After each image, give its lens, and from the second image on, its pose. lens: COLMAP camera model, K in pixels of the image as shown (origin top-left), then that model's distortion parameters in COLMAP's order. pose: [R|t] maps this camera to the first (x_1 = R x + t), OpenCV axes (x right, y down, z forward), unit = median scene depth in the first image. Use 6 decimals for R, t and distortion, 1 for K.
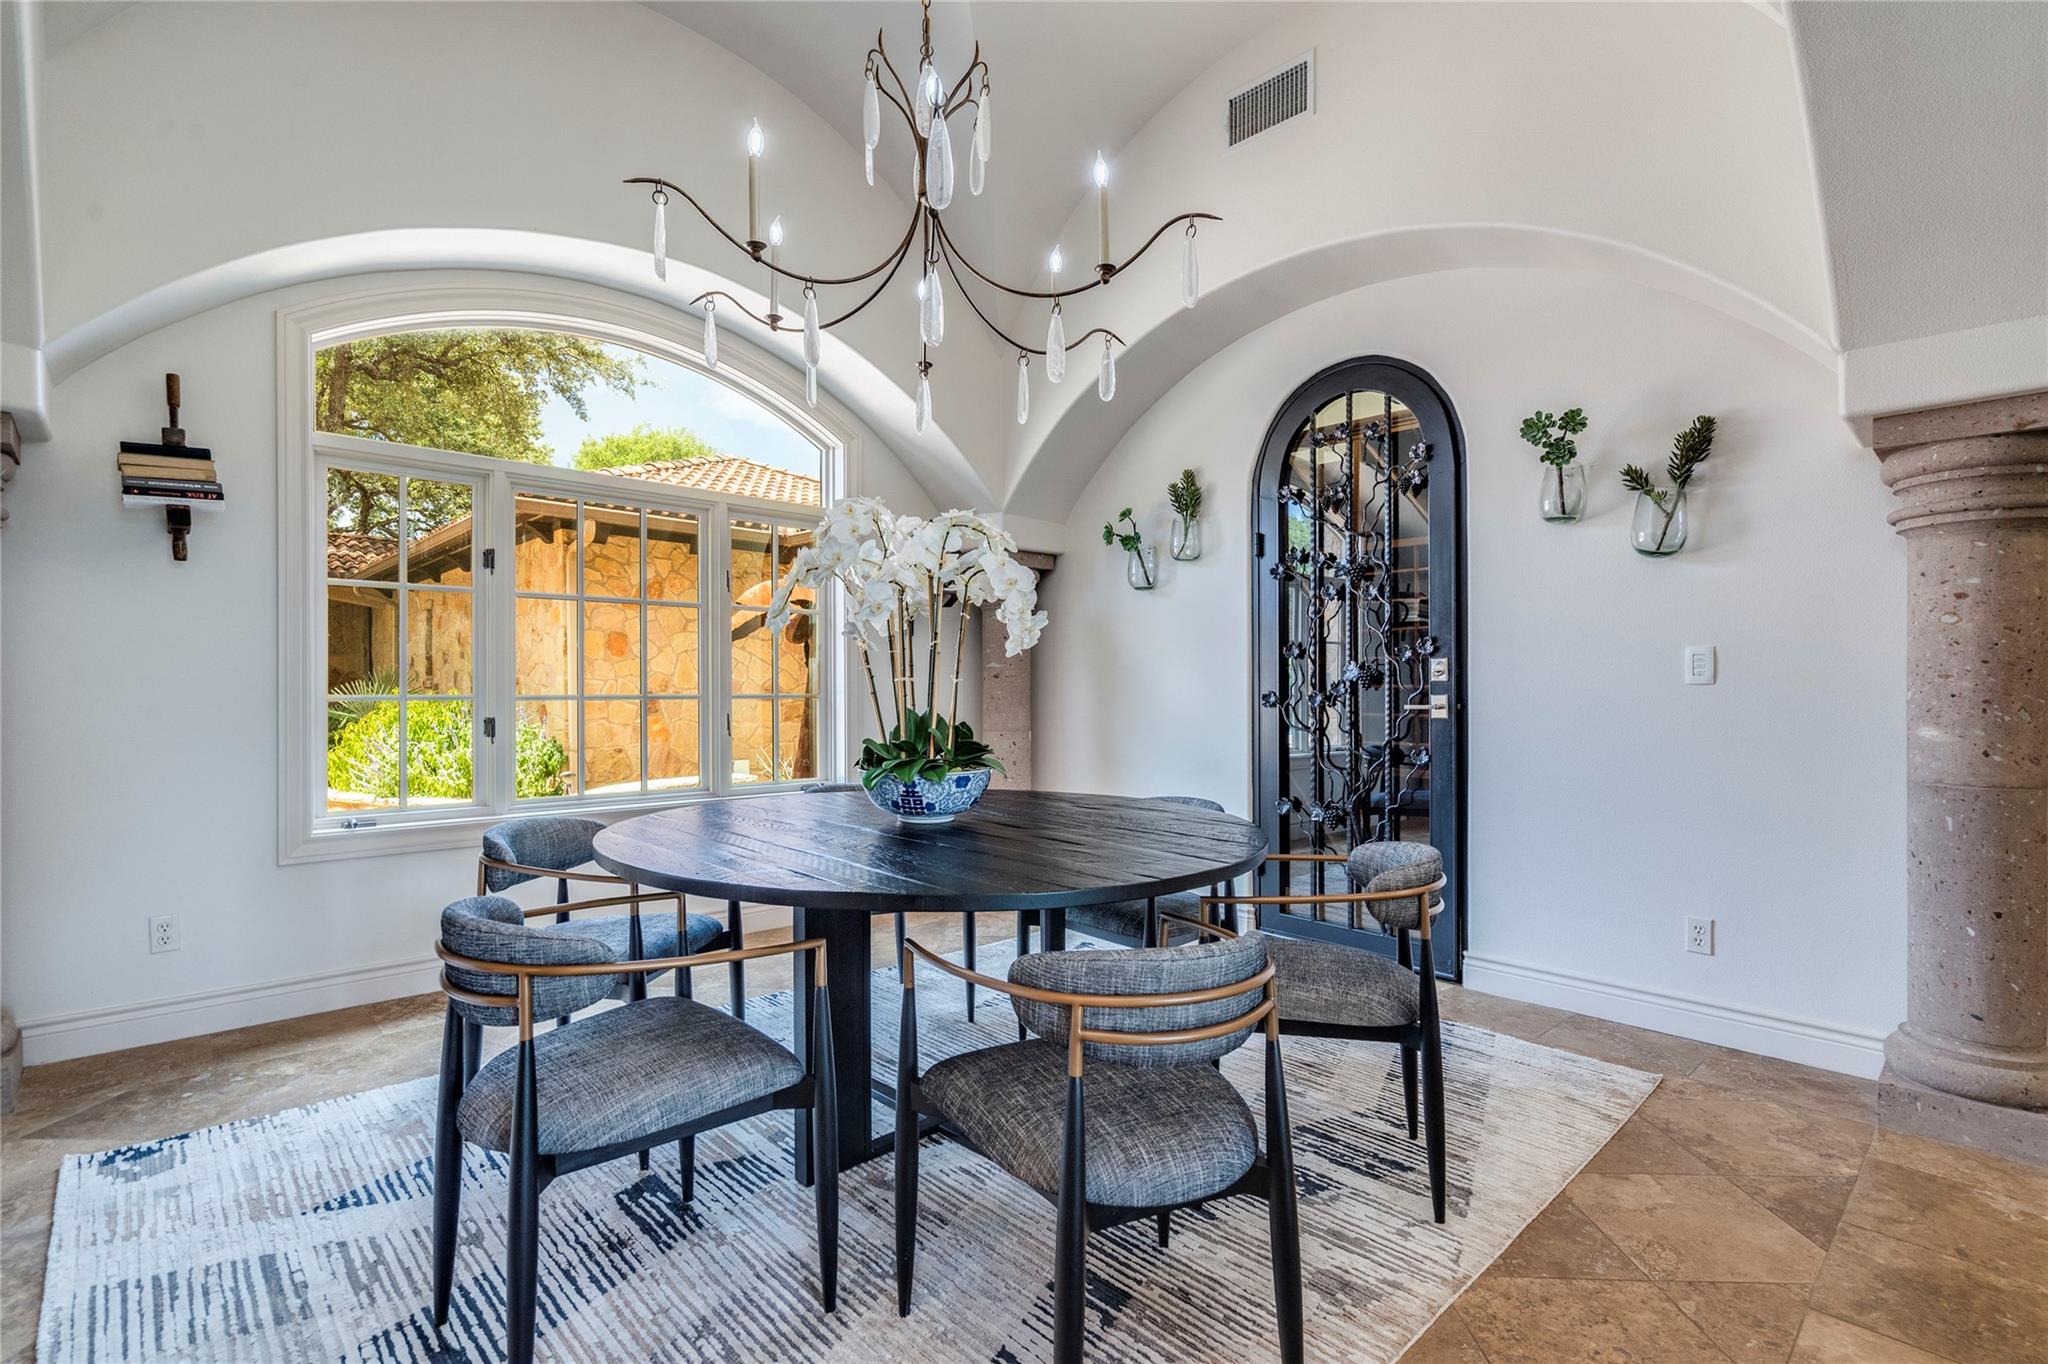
lens RADIAL K [[921.2, 0, 1012.4], [0, 921.2, 675.0], [0, 0, 1]] dist [0.002253, 0.000645]
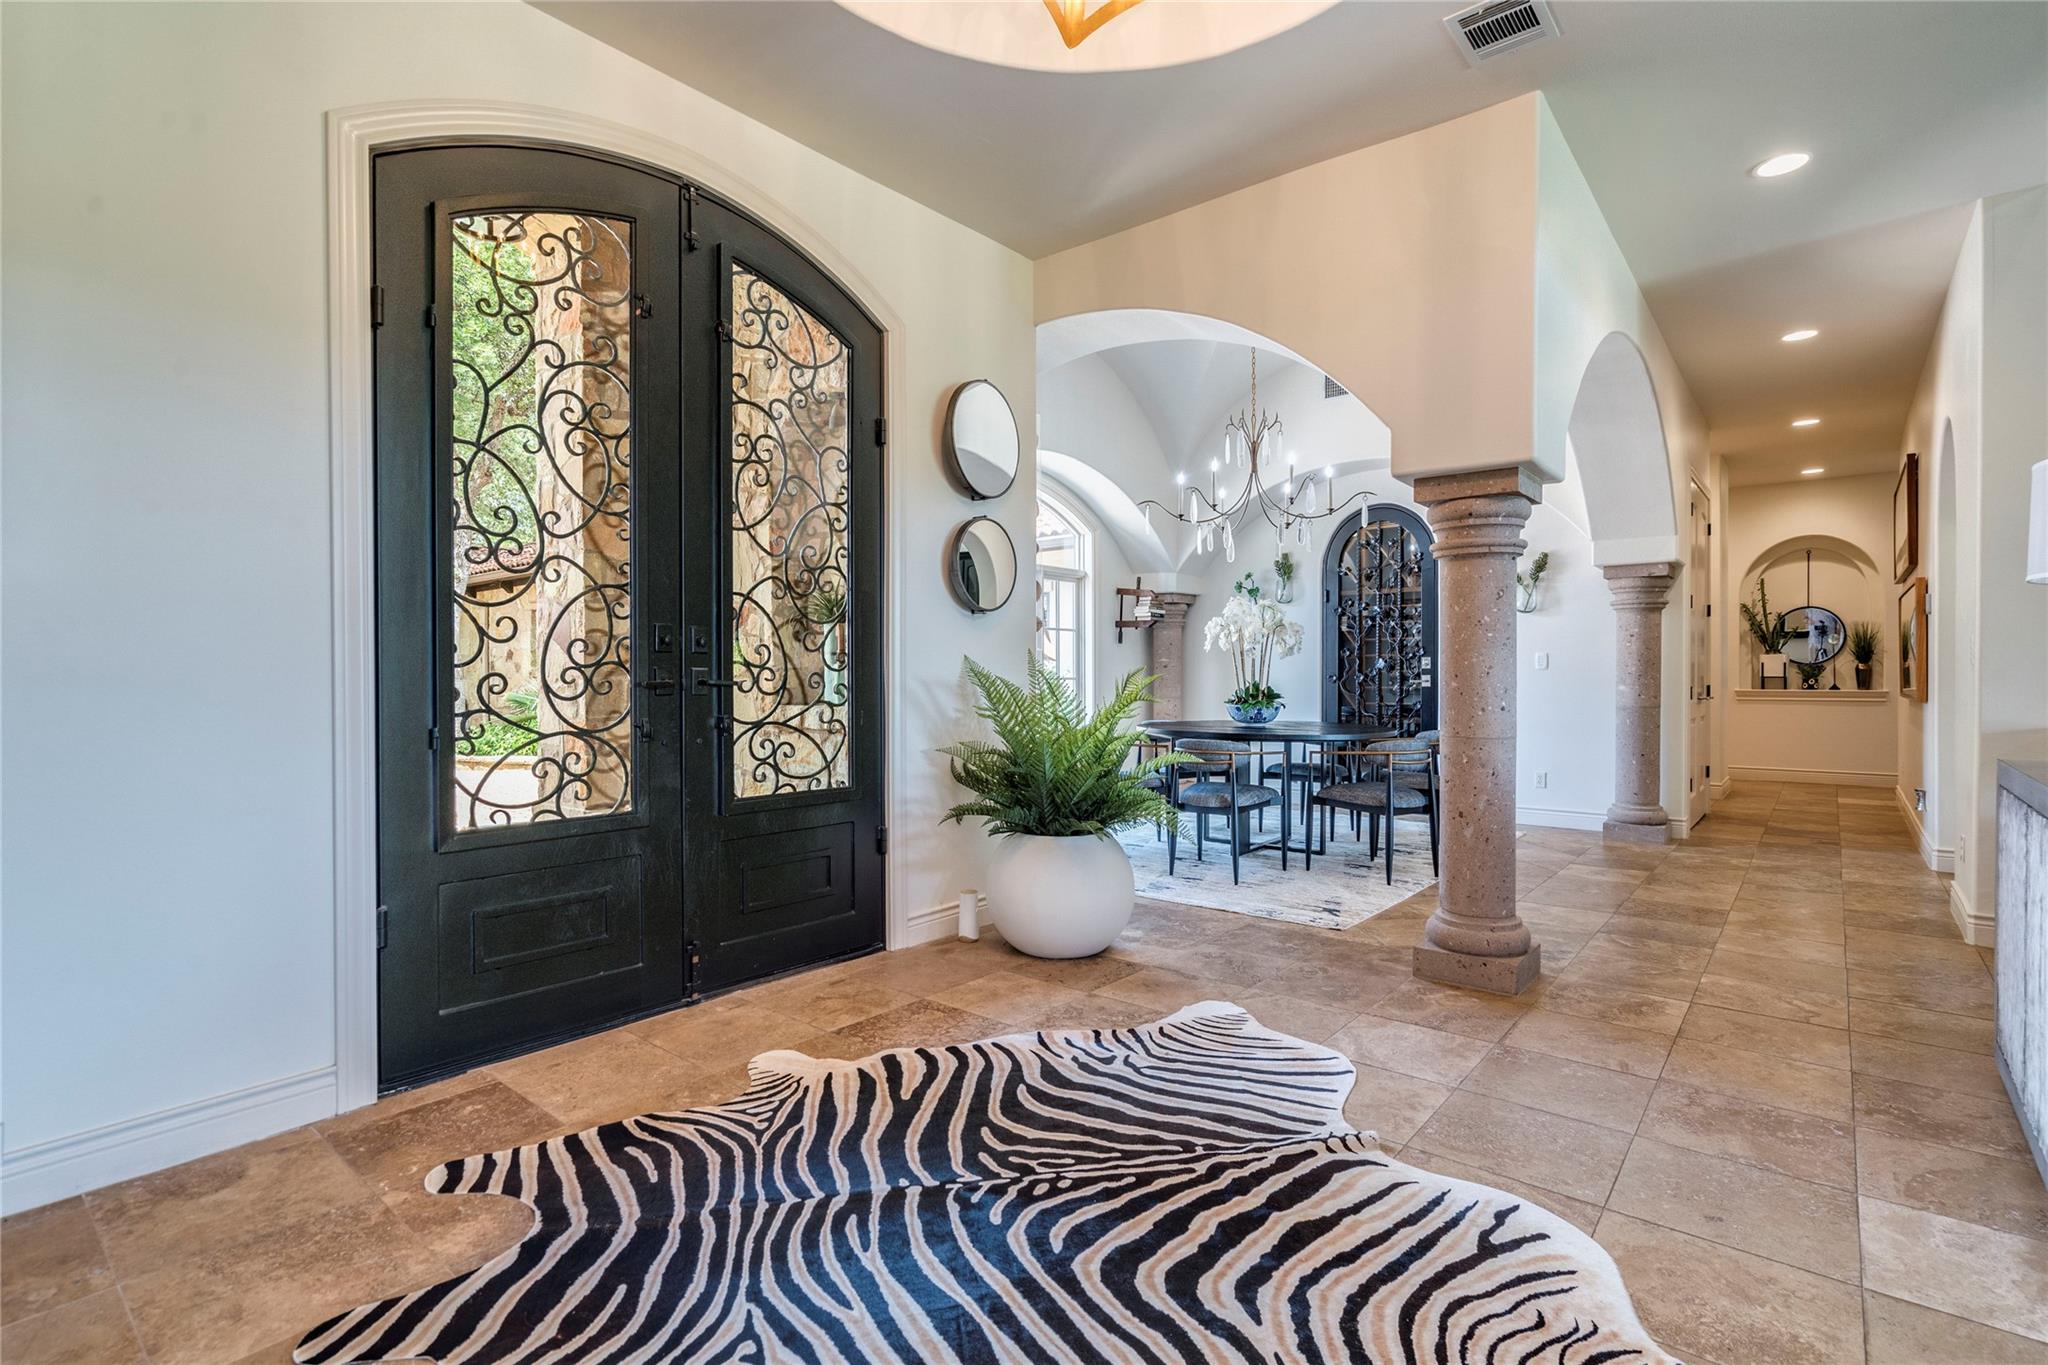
lens RADIAL K [[957.7, 0, 1011.4], [0, 957.7, 676.1], [0, 0, 1]] dist [0.001585, 0.000309]
pose [[0.991034, -0.005326, 0.133503, -0.644854], [0.003393, 0.999886, 0.014696, -0.009703], [-0.133566, -0.014111, 0.990939, -0.868078]]
